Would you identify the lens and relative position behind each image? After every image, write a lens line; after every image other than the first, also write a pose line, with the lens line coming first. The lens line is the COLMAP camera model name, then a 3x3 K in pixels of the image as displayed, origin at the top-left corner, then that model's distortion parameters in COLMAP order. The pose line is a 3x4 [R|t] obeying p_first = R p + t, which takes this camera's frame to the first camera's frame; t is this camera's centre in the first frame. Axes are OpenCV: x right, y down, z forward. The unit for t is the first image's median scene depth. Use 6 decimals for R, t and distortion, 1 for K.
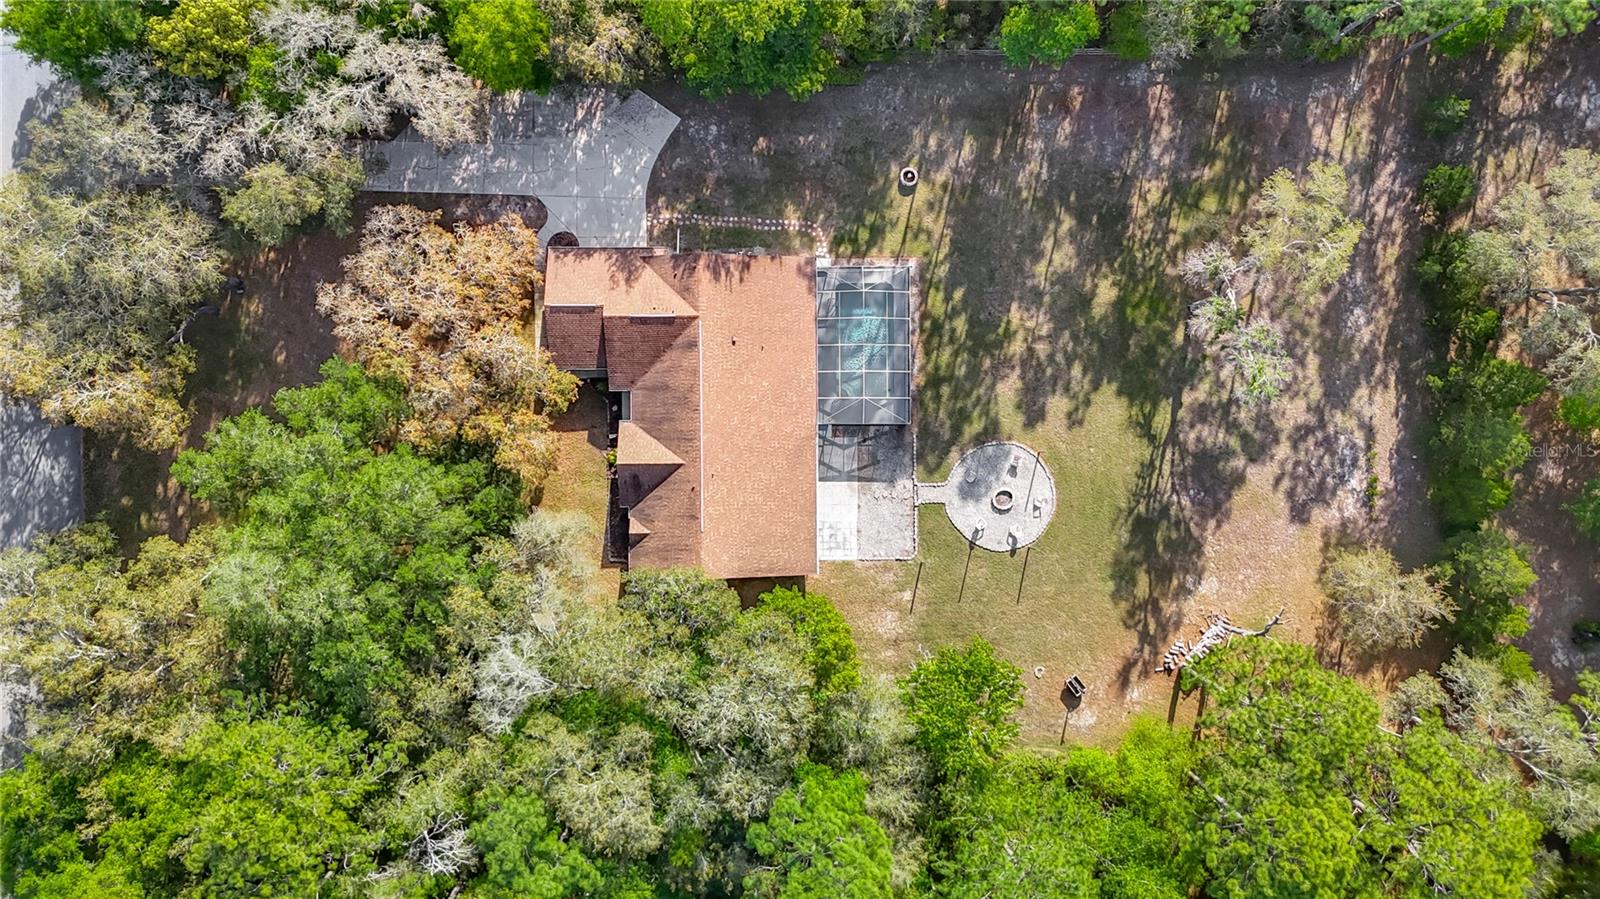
lens RADIAL K [[1163.3, 0, 800.0], [0, 1163.3, 449.5], [0, 0, 1]] dist [0.099080, -0.125750]
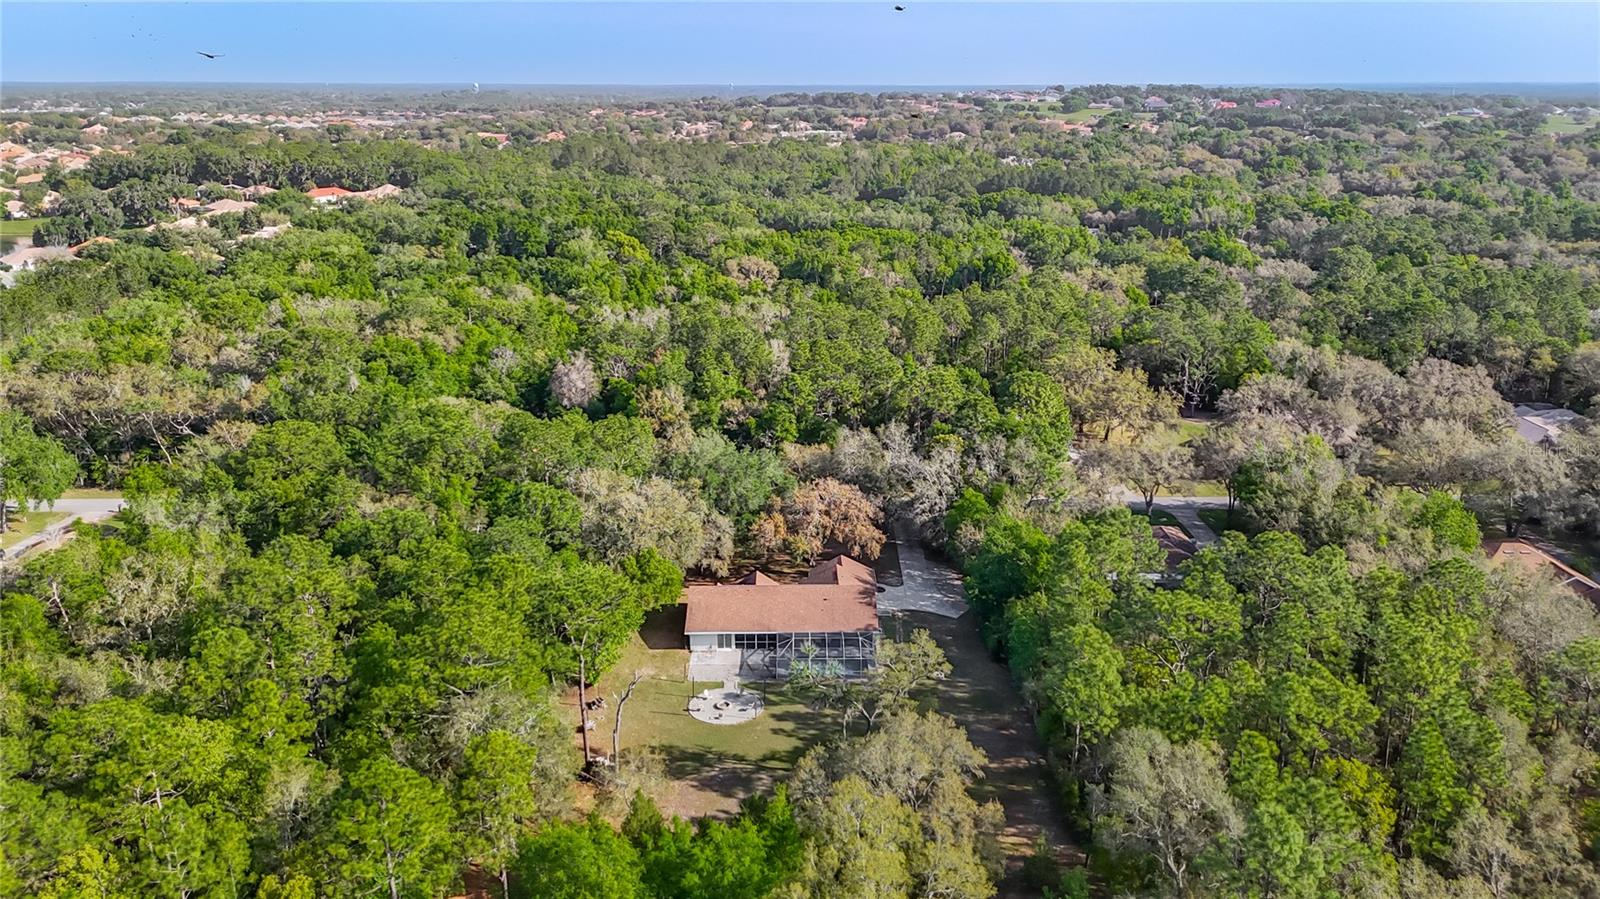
lens RADIAL K [[1163.3, 0, 800.0], [0, 1163.3, 449.5], [0, 0, 1]] dist [0.099080, -0.125750]
pose [[0.003010, 0.284509, -0.958669, 1.475749], [-0.999948, 0.010202, -0.000112, -0.055758], [0.009748, 0.958619, 0.284525, 0.283841]]
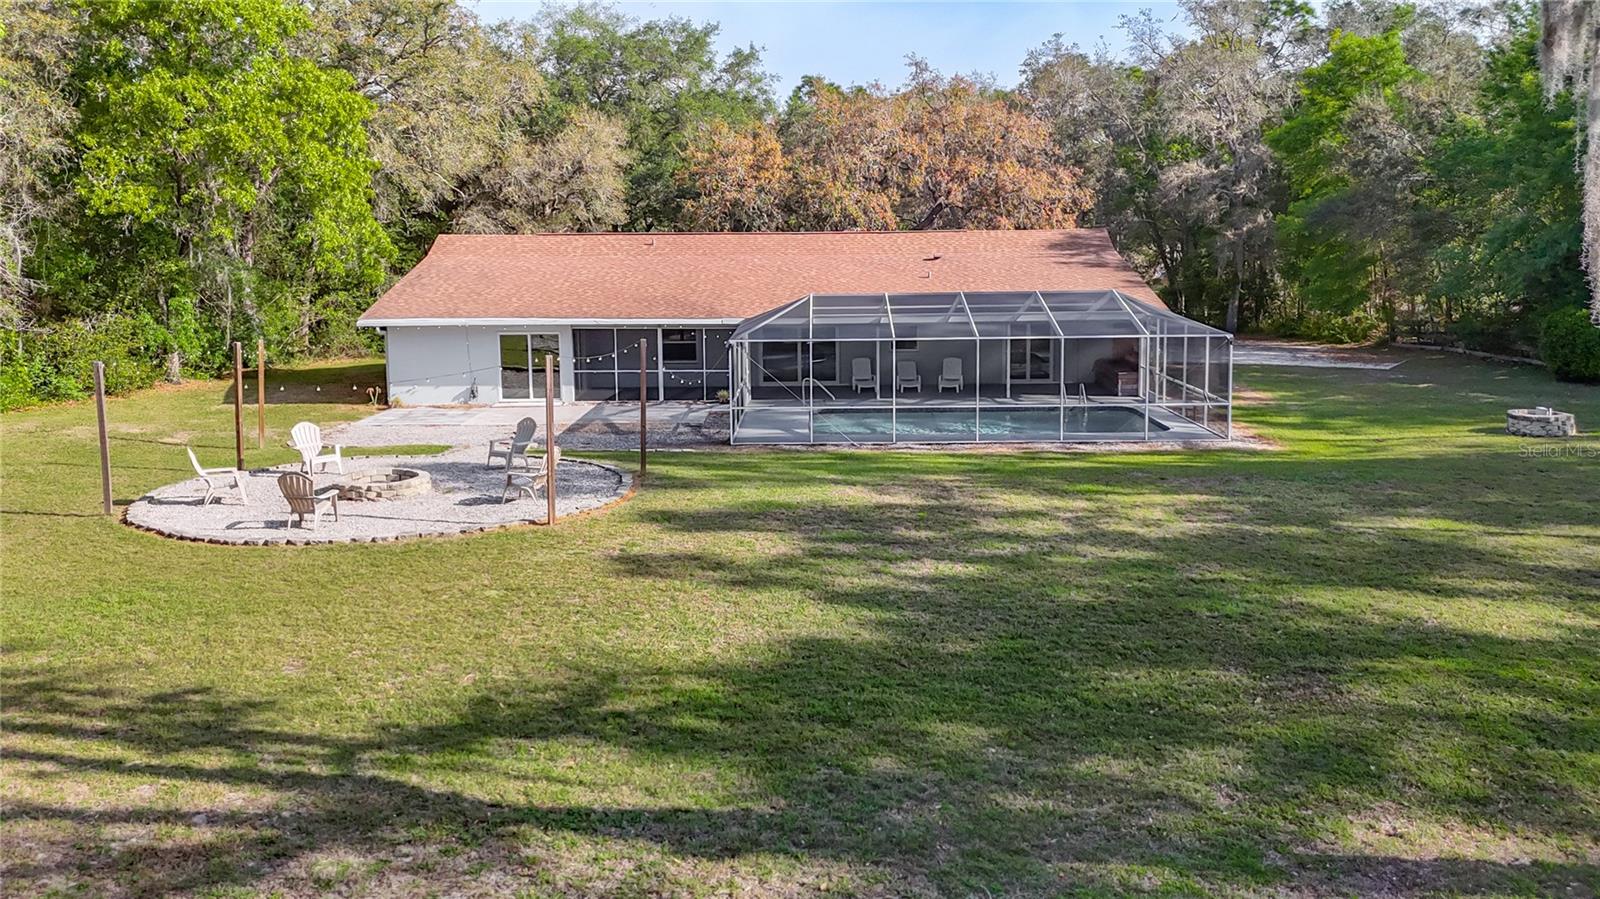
lens RADIAL K [[1195.3, 0, 829.3], [0, 1195.3, 450.4], [0, 0, 1]] dist [0.029496, -0.003282]
pose [[0.007401, 0.170643, -0.985305, 0.412938], [-0.999905, 0.012715, -0.005308, -0.048063], [0.011622, 0.985251, 0.170720, 0.953177]]
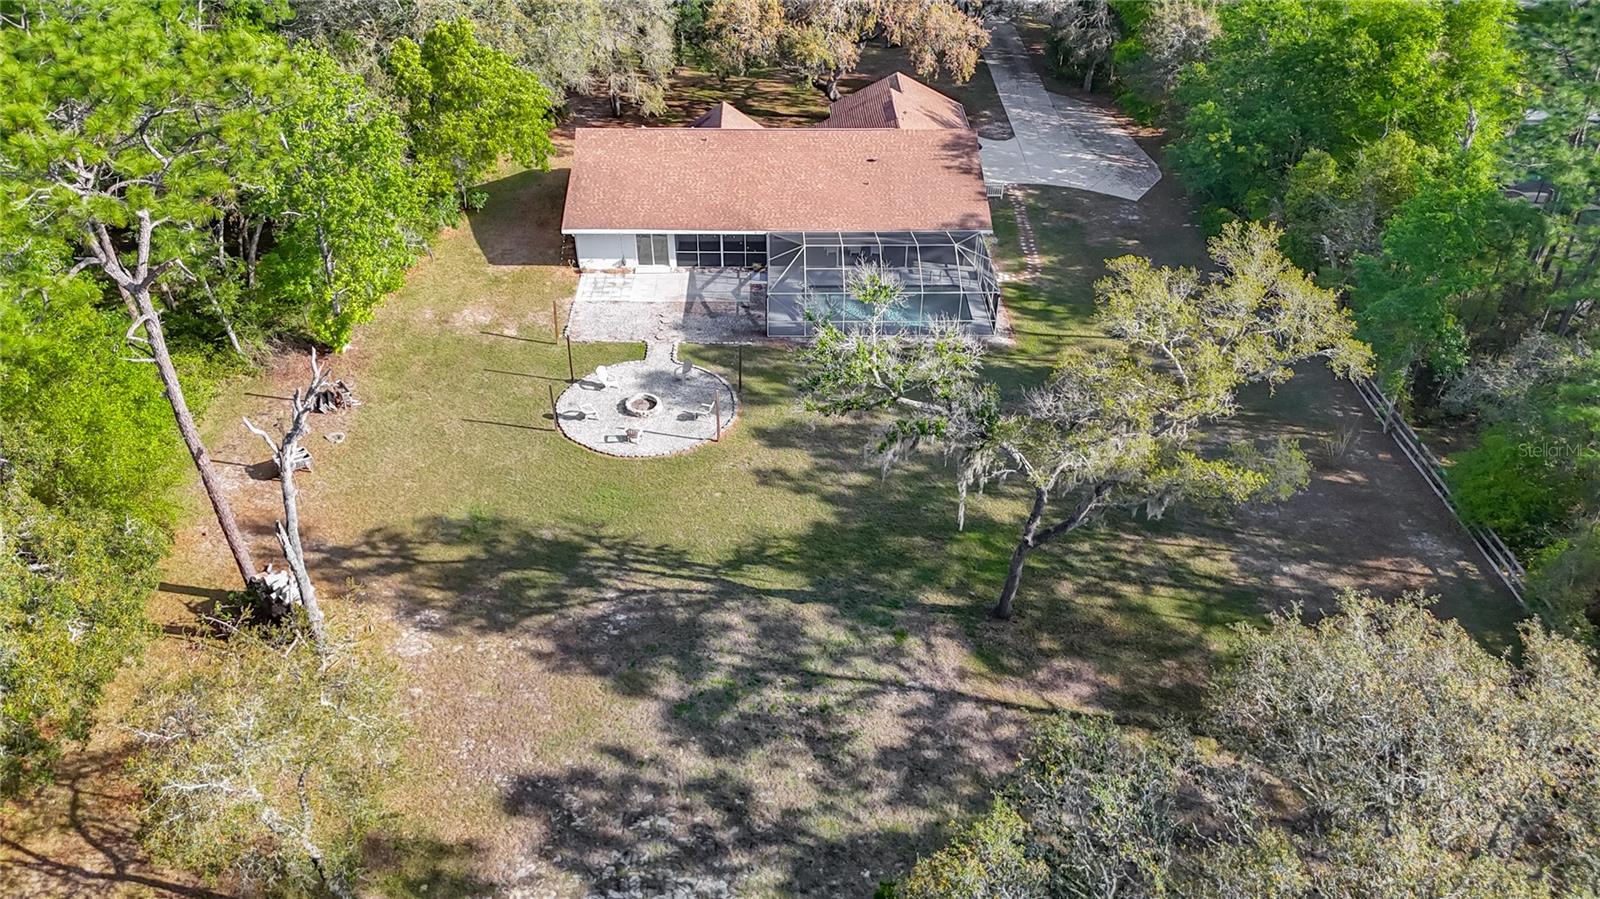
lens RADIAL K [[1163.3, 0, 800.0], [0, 1163.3, 449.5], [0, 0, 1]] dist [0.099080, -0.125750]
pose [[0.011216, 0.588973, -0.808075, 0.681718], [-0.999937, 0.007113, -0.008695, -0.035216], [0.000626, 0.808122, 0.589015, 0.660304]]
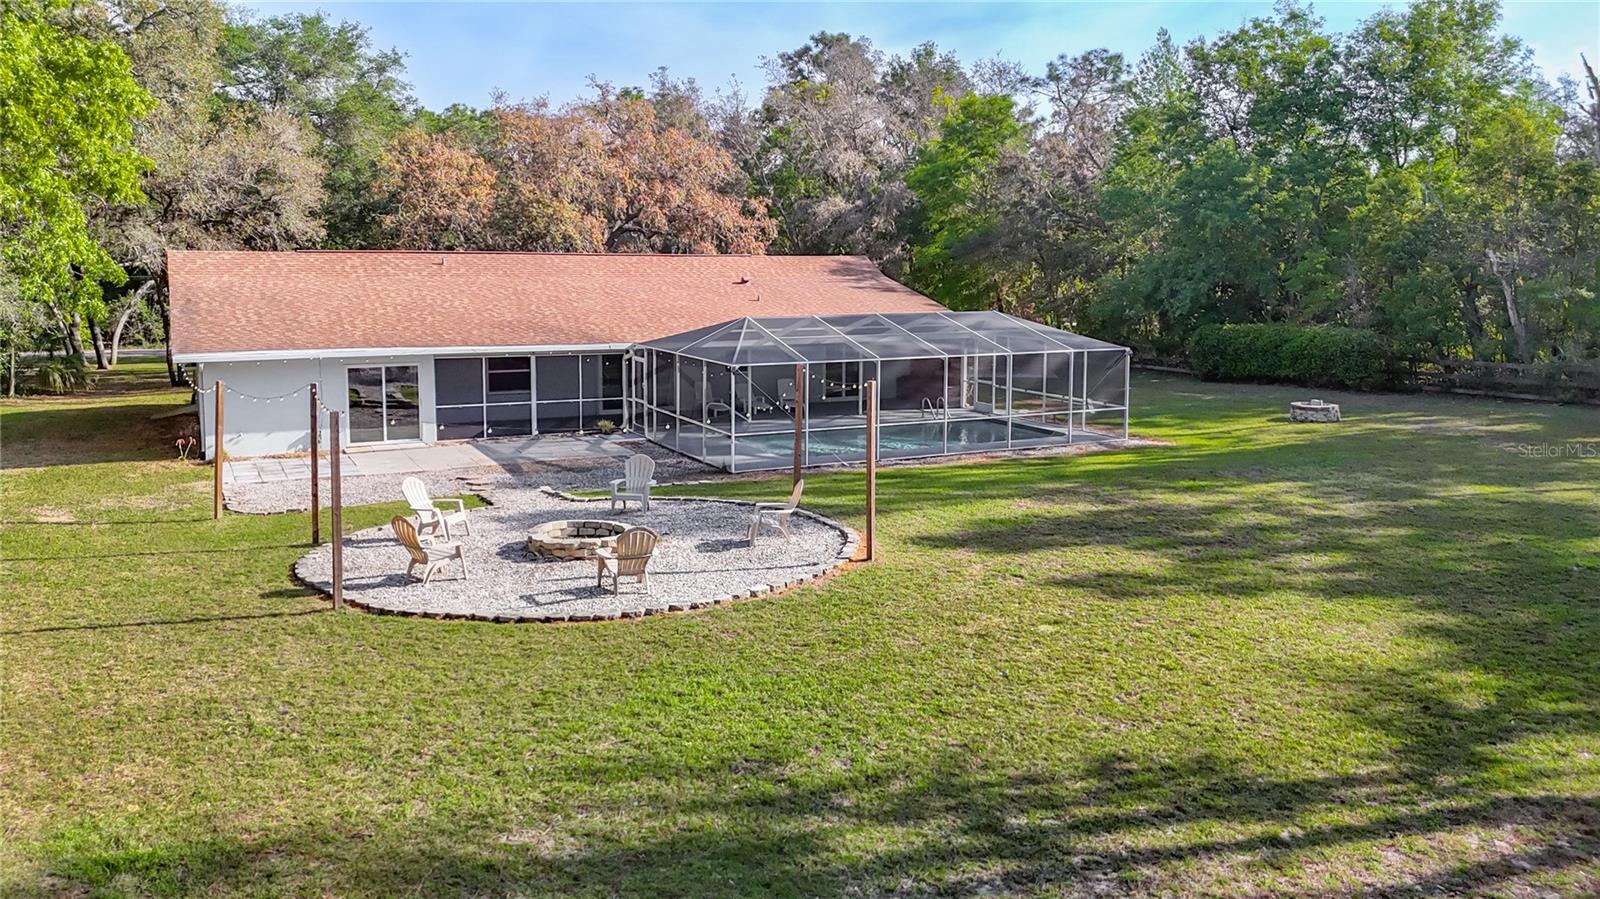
lens RADIAL K [[1163.3, 0, 800.0], [0, 1163.3, 449.5], [0, 0, 1]] dist [0.099080, -0.125750]
pose [[0.453465, 0.137304, -0.880635, 0.369691], [-0.891272, 0.072162, -0.447691, 0.097060], [0.002079, 0.987897, 0.155098, 0.953228]]
